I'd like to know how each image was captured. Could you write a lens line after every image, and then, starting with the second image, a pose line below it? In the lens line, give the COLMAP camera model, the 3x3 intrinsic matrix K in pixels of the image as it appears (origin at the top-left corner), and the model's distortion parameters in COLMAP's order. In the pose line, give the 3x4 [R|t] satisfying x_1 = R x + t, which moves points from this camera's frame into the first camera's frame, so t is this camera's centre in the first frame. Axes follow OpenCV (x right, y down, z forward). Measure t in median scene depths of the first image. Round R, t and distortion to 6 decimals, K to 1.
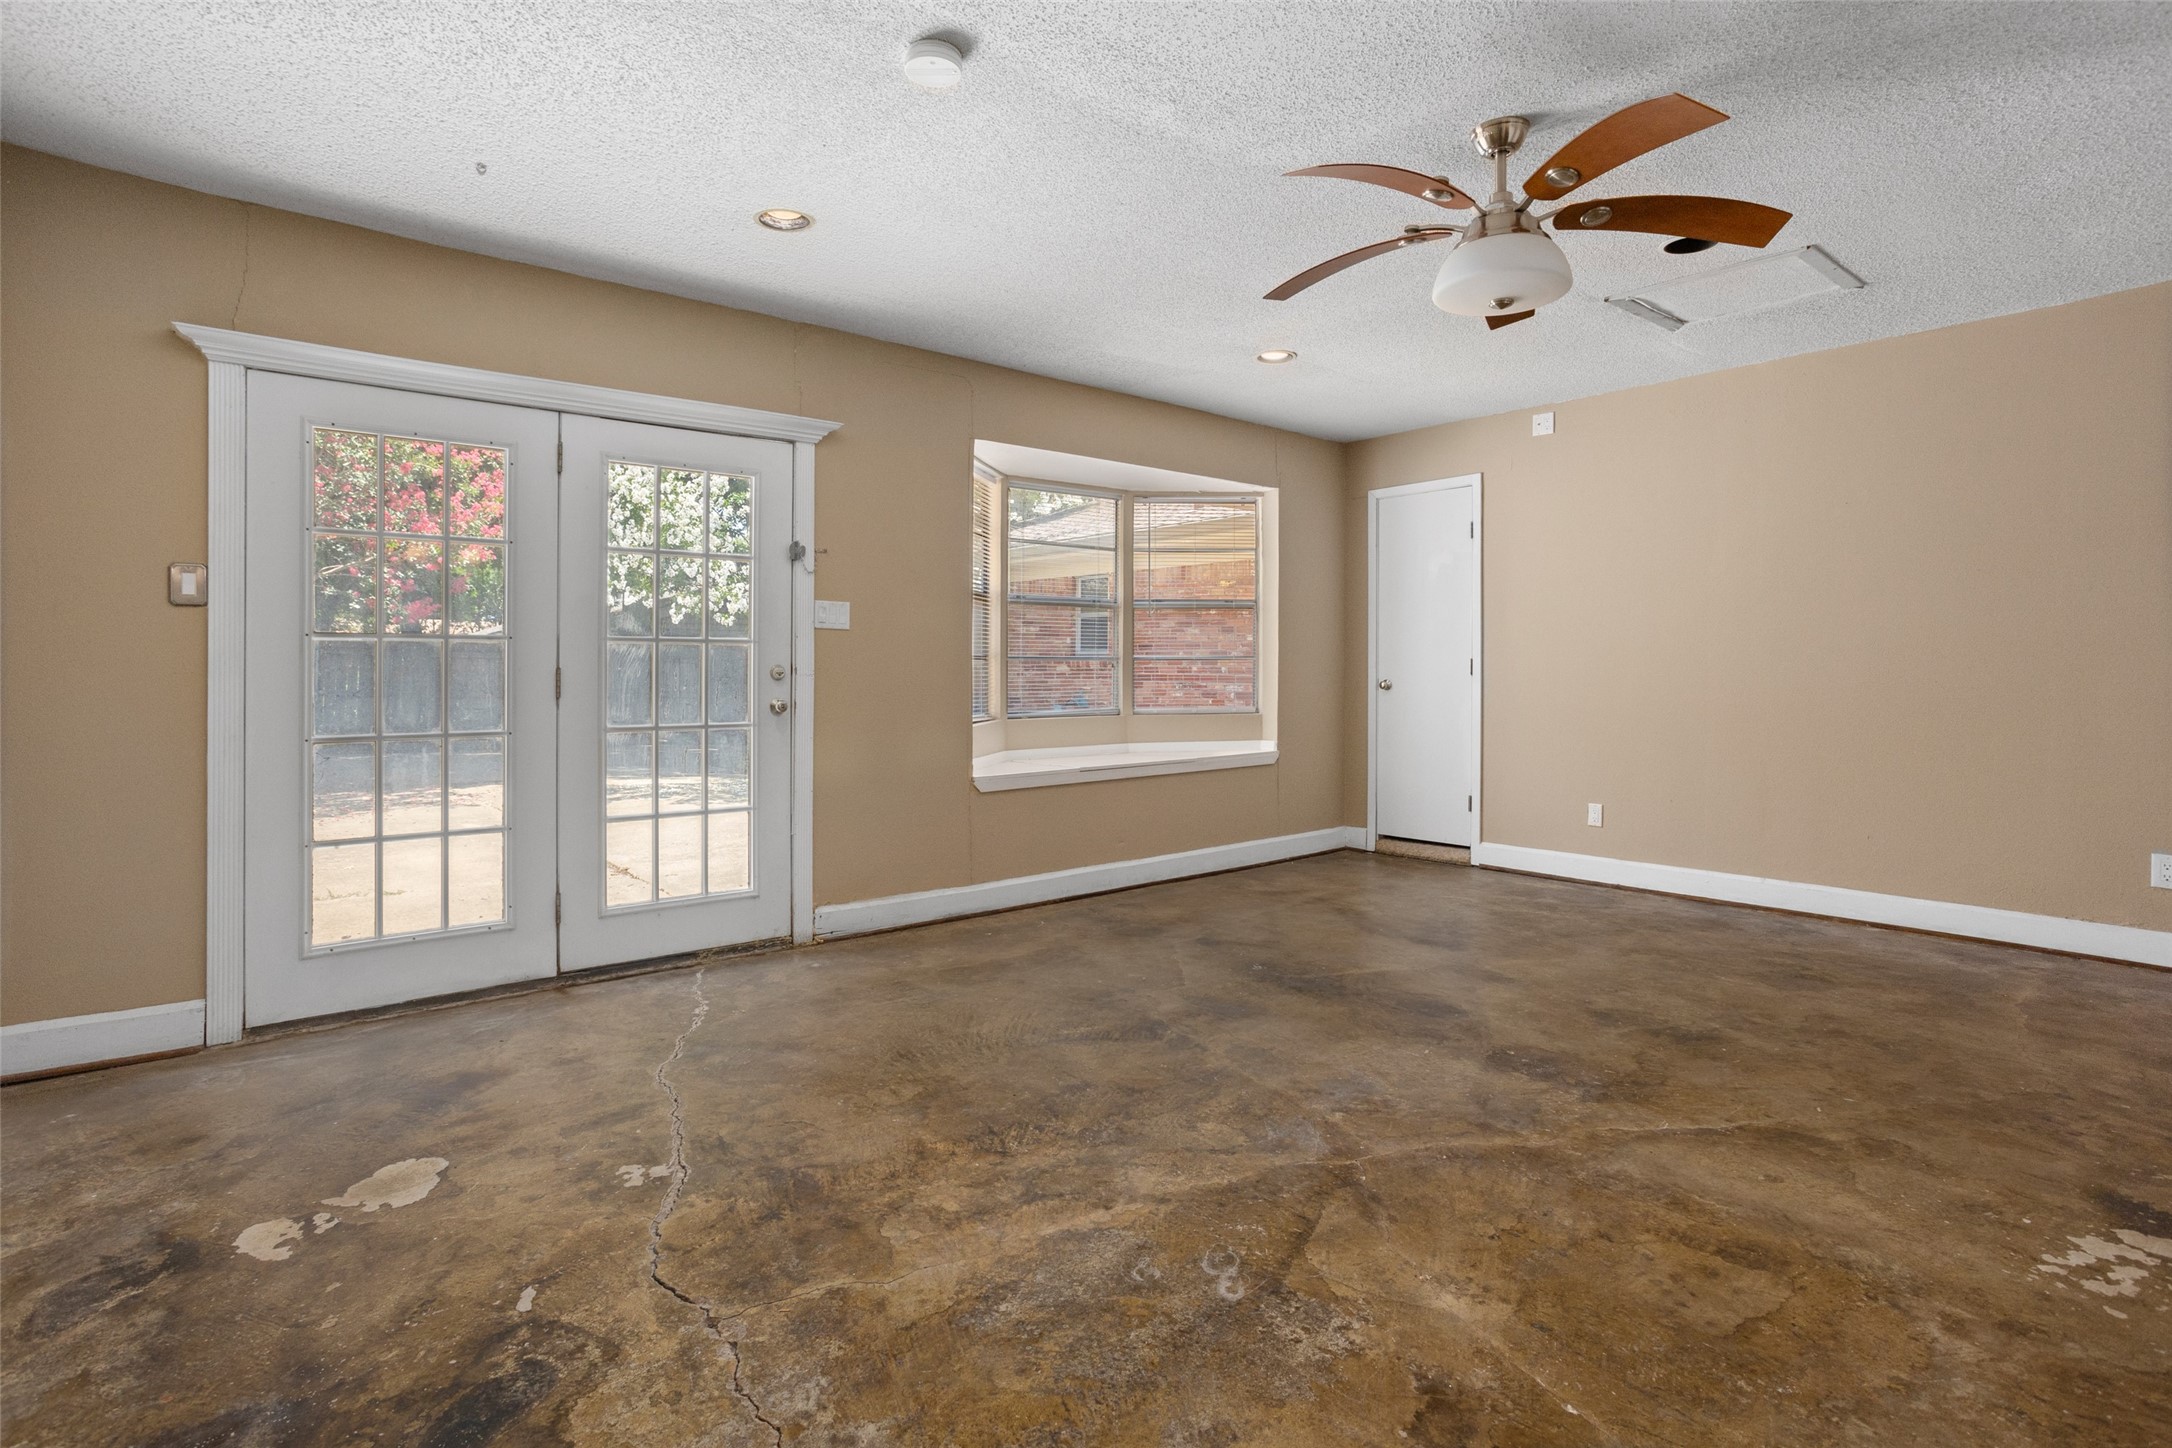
lens RADIAL K [[1076.1, 0, 1066.2], [0, 1076.1, 681.4], [0, 0, 1]] dist [-0.035743, 0.021026]
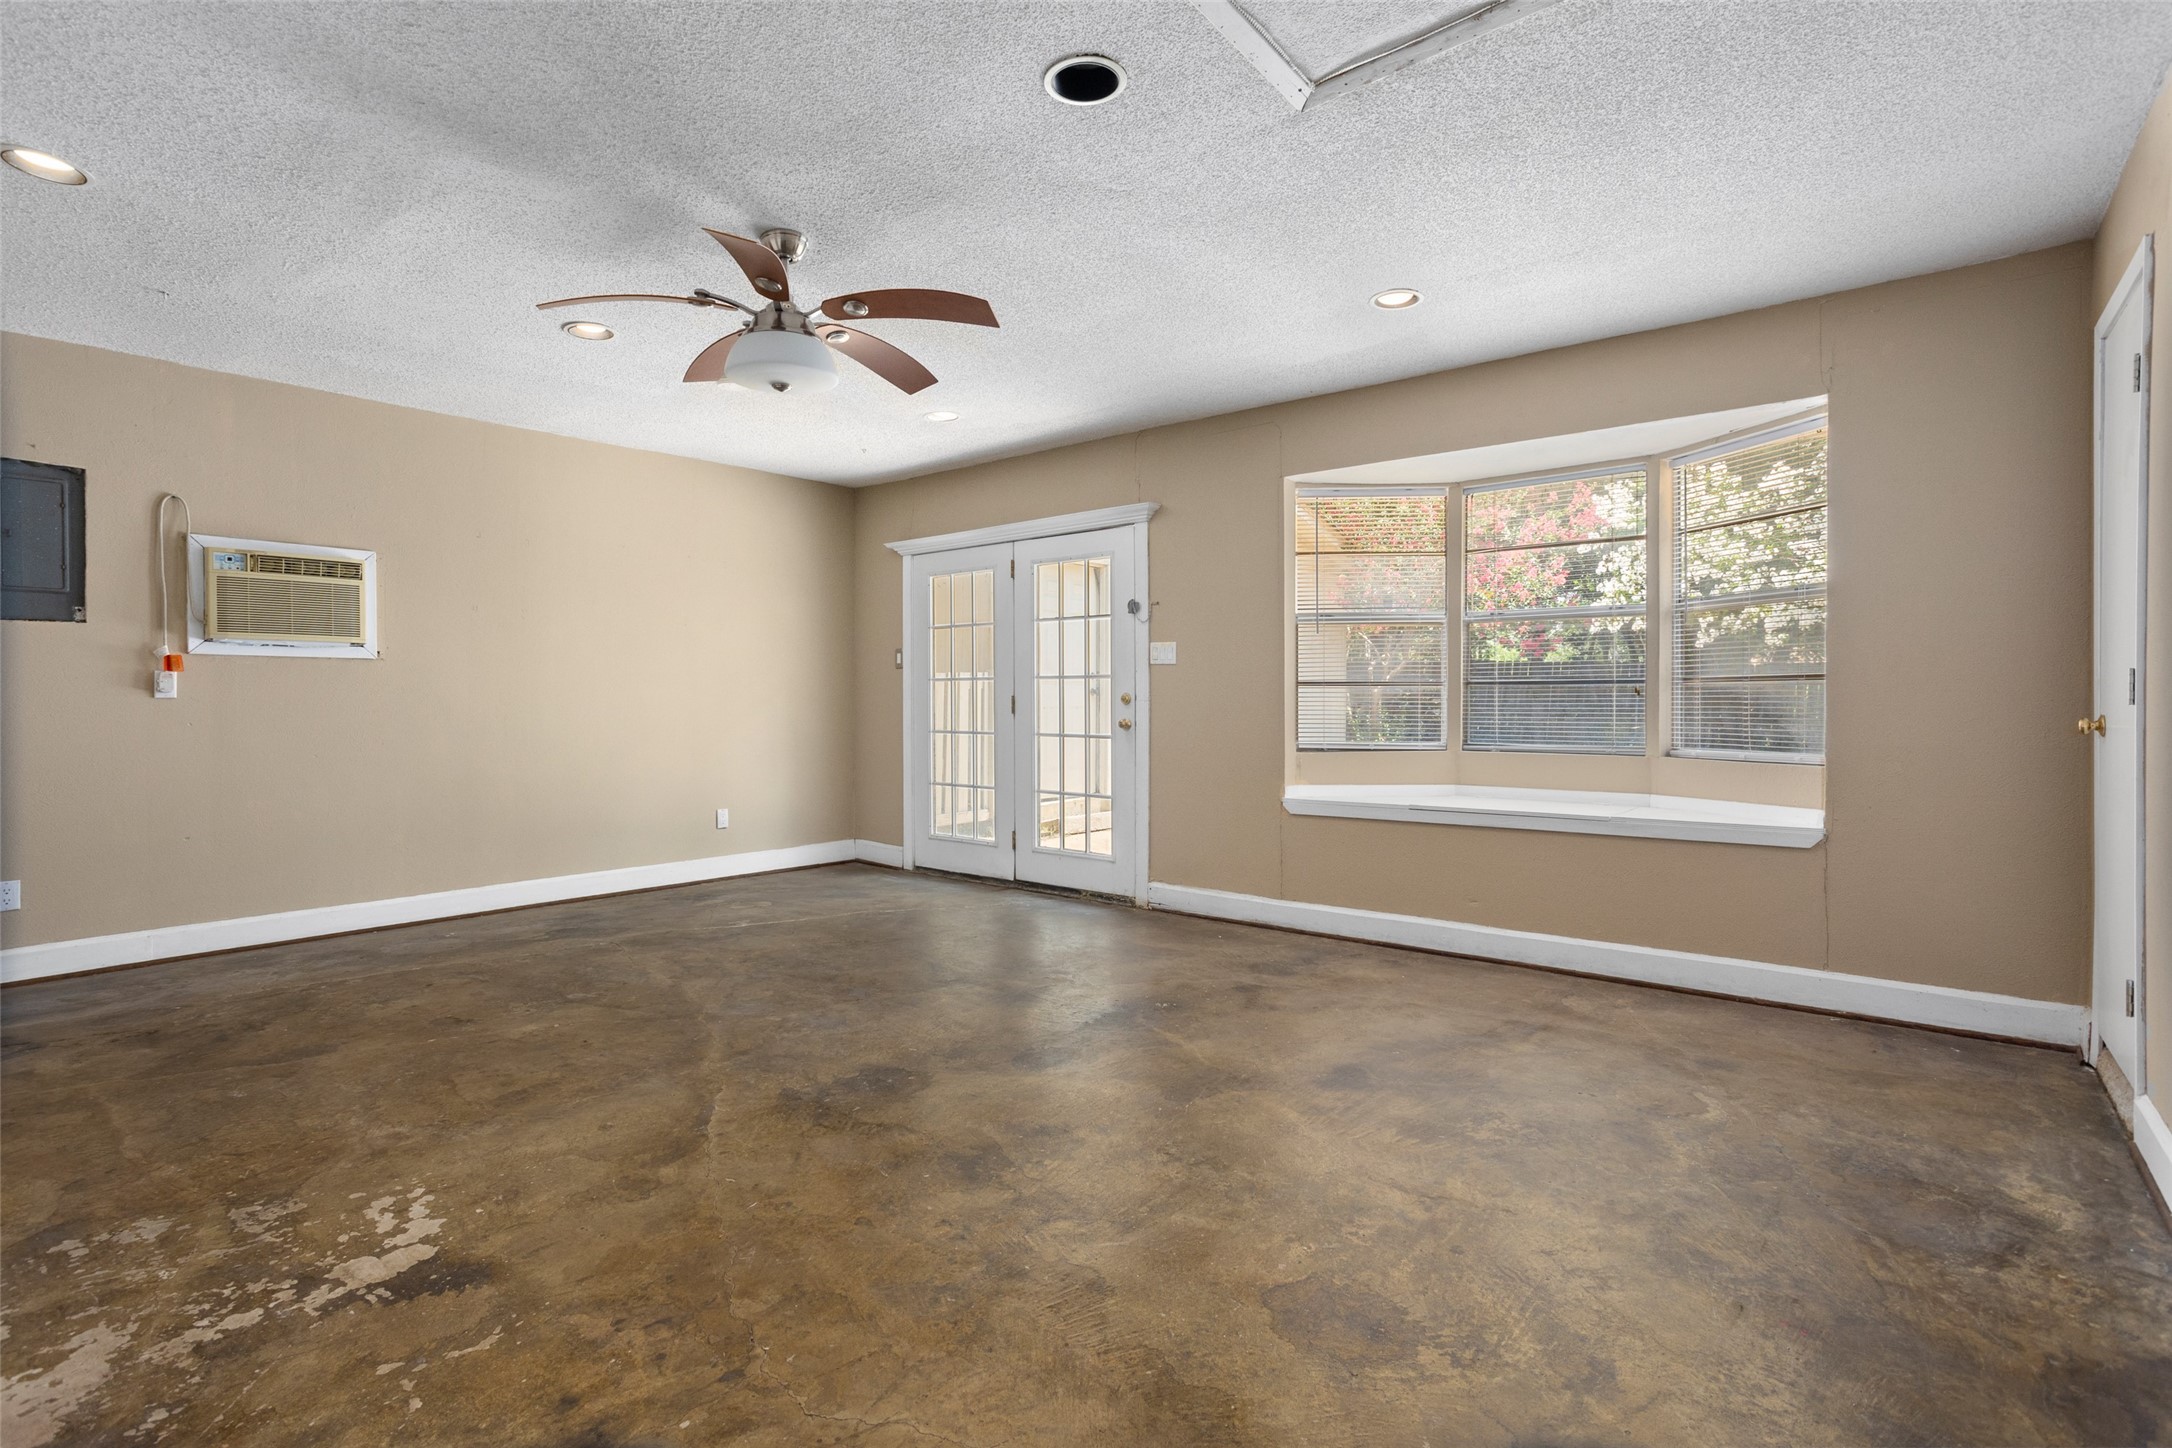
lens RADIAL K [[1038.7, 0, 1052.1], [0, 1038.7, 704.3], [0, 0, 1]] dist [-0.048722, 0.031560]
pose [[0.167740, 0.005704, -0.985815, 1.621733], [-0.008762, 0.999952, 0.004295, -0.010069], [0.985792, 0.007917, 0.167782, 1.121115]]
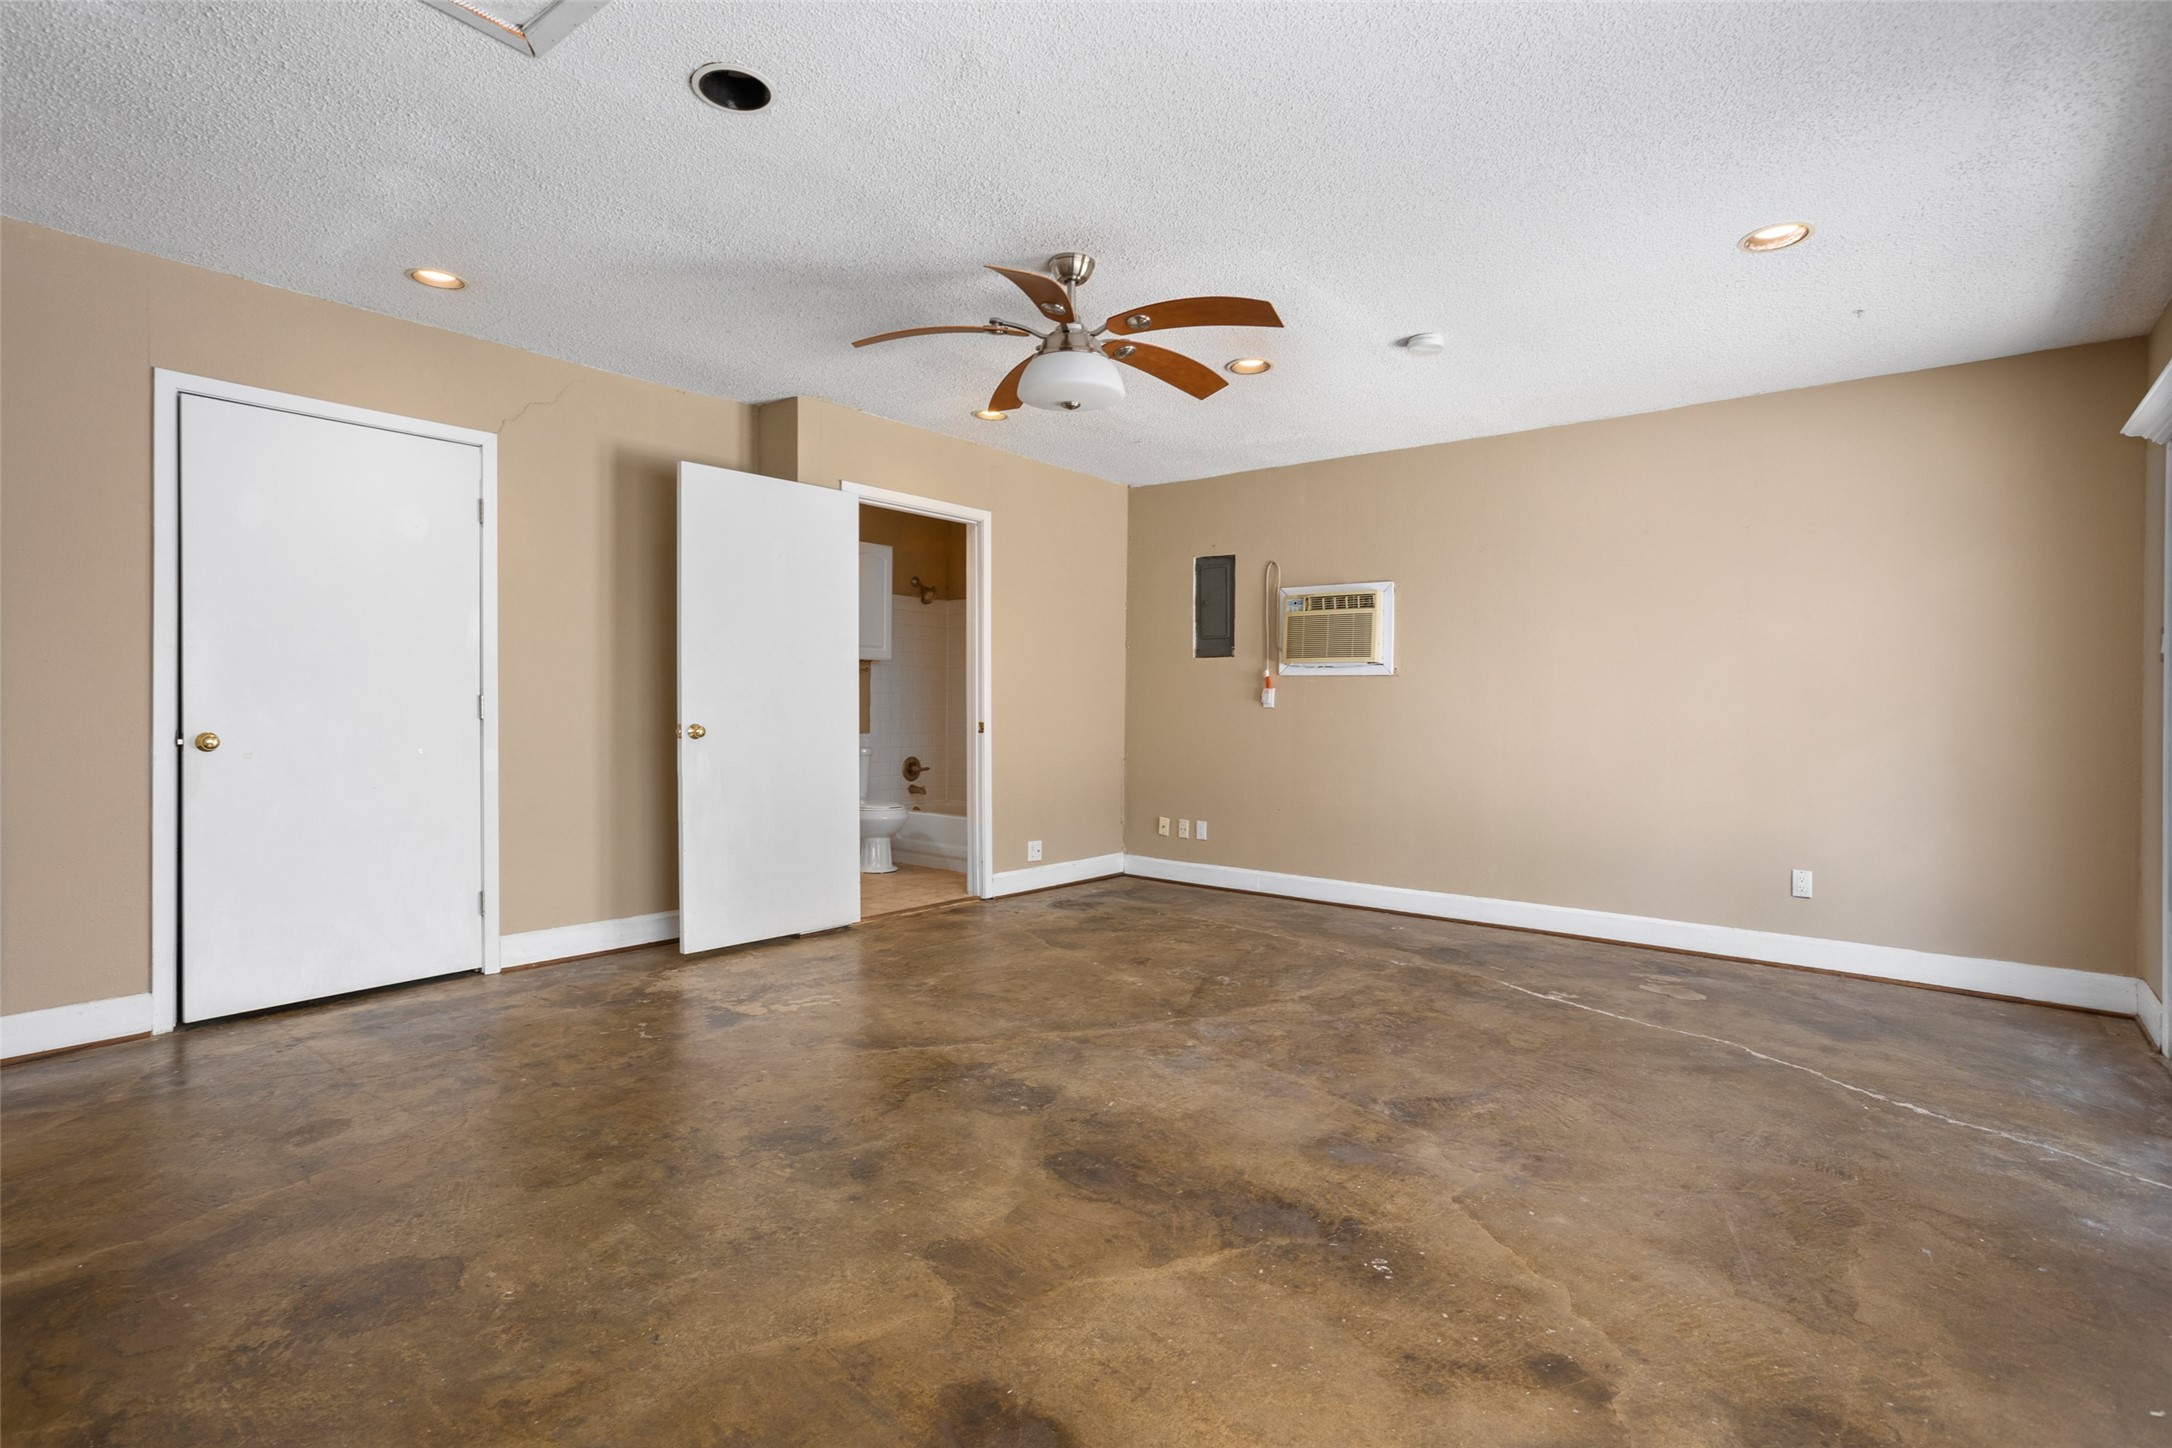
lens RADIAL K [[1038.7, 0, 1052.1], [0, 1038.7, 704.3], [0, 0, 1]] dist [-0.048722, 0.031560]
pose [[-0.984133, -0.013890, -0.176890, 0.649535], [-0.015456, 0.999853, 0.007478, -0.018459], [0.176760, 0.010094, -0.984202, 2.208014]]
